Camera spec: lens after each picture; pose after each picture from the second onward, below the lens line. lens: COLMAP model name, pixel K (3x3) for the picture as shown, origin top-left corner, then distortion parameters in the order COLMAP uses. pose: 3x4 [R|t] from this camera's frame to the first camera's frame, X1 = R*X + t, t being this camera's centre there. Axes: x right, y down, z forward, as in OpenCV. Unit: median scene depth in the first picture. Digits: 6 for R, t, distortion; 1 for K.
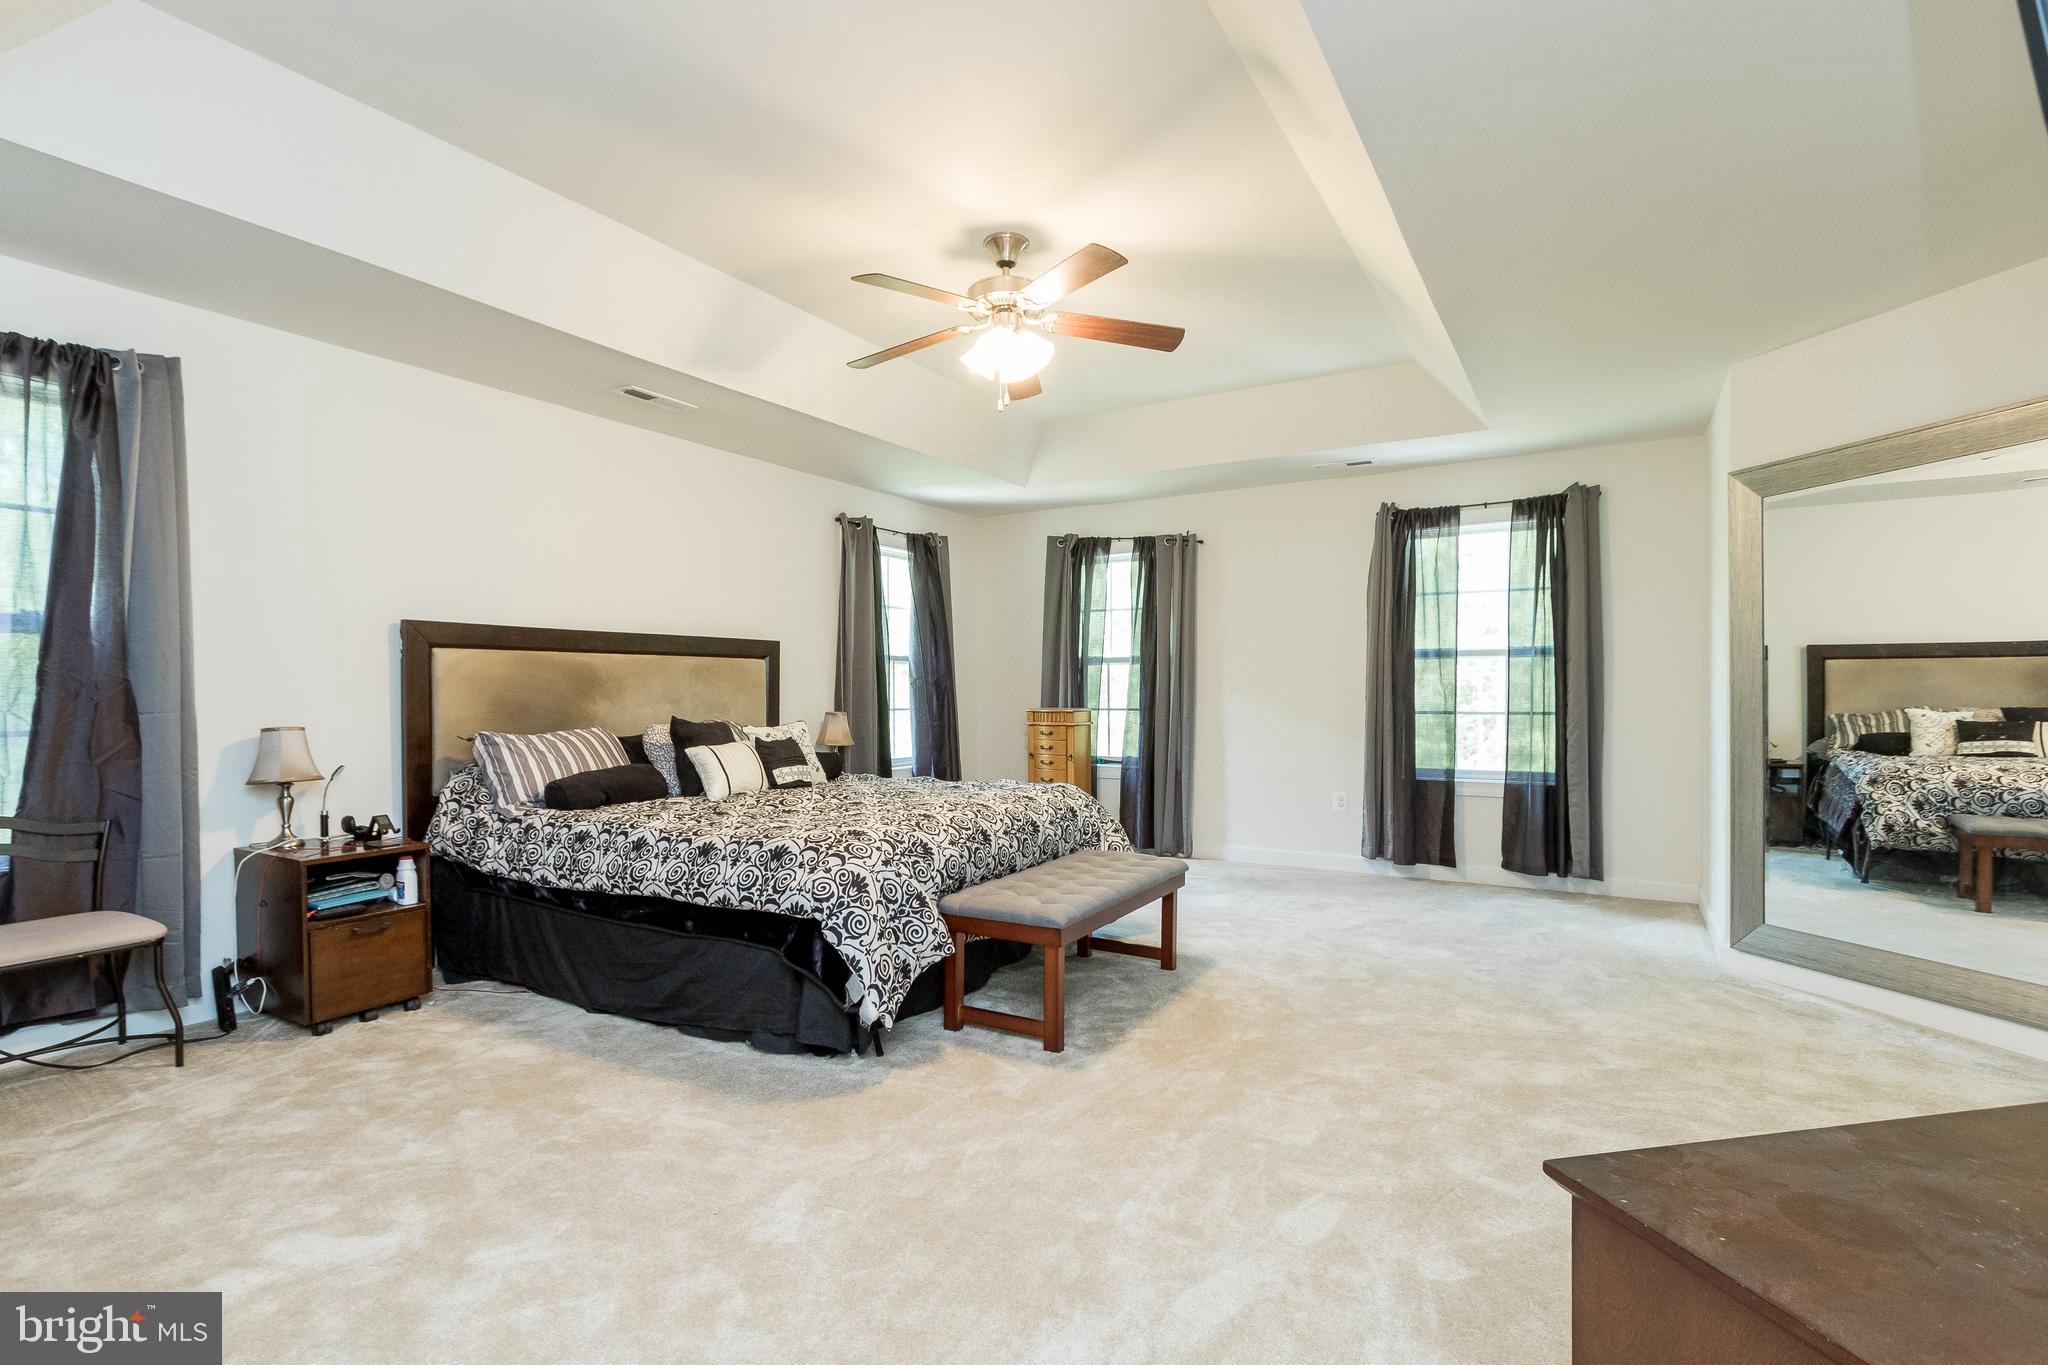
lens RADIAL K [[960.0, 0, 1034.1], [0, 960.0, 701.9], [0, 0, 1]] dist [0.001578, -0.000075]
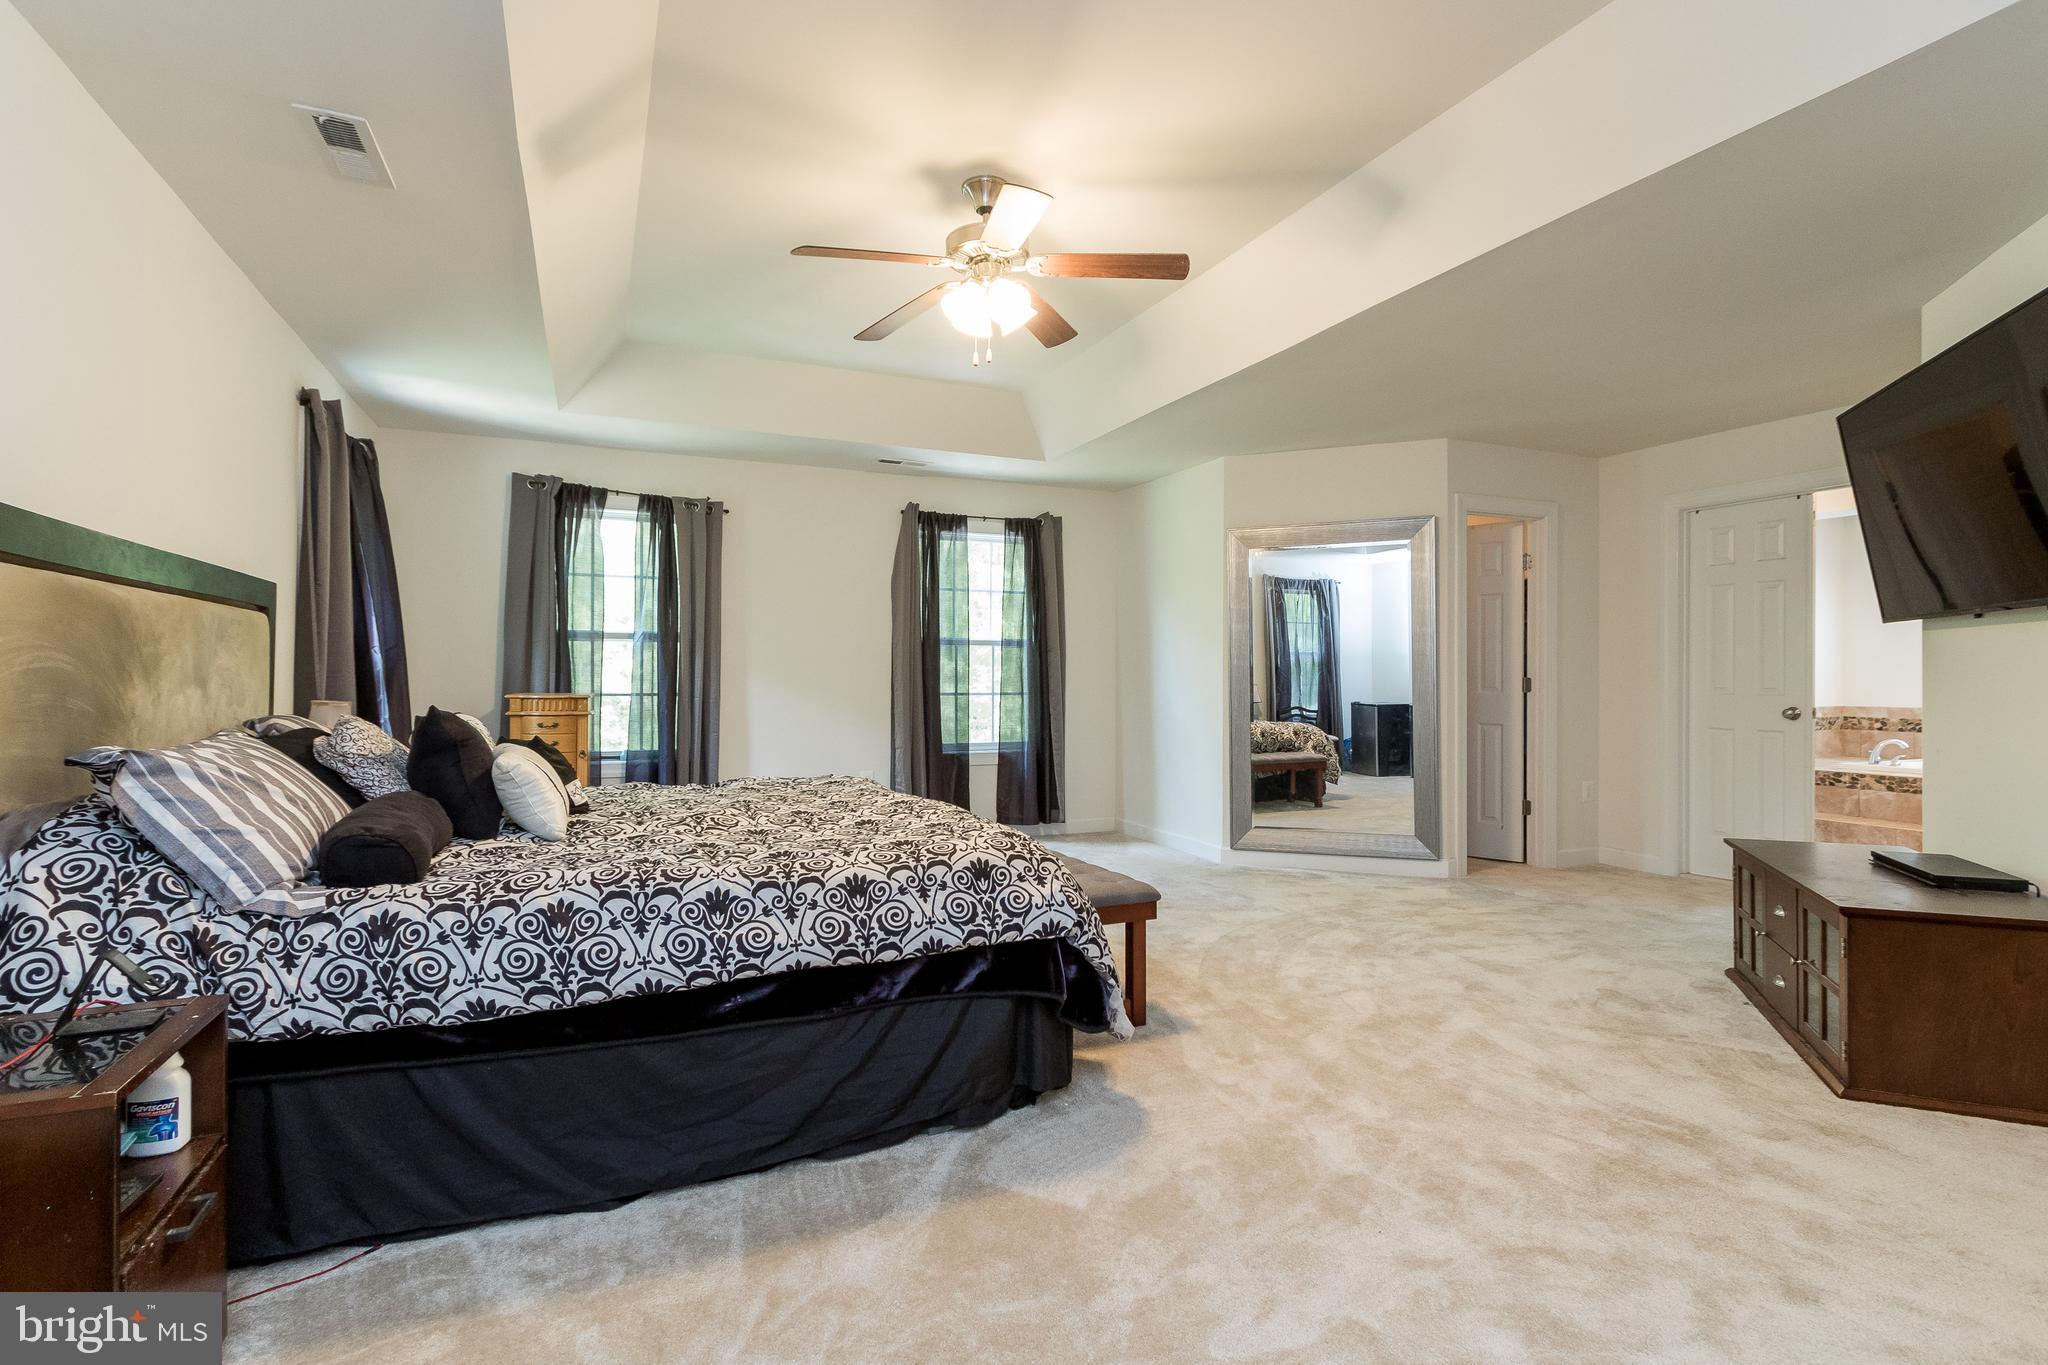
lens RADIAL K [[960.0, 0, 1038.4], [0, 960.0, 665.2], [0, 0, 1]] dist [0.001578, -0.000075]
pose [[0.591196, 0.015485, 0.806379, -0.456702], [0.005465, 0.999716, -0.023204, 0.004127], [-0.806509, 0.018125, 0.590943, 0.255600]]
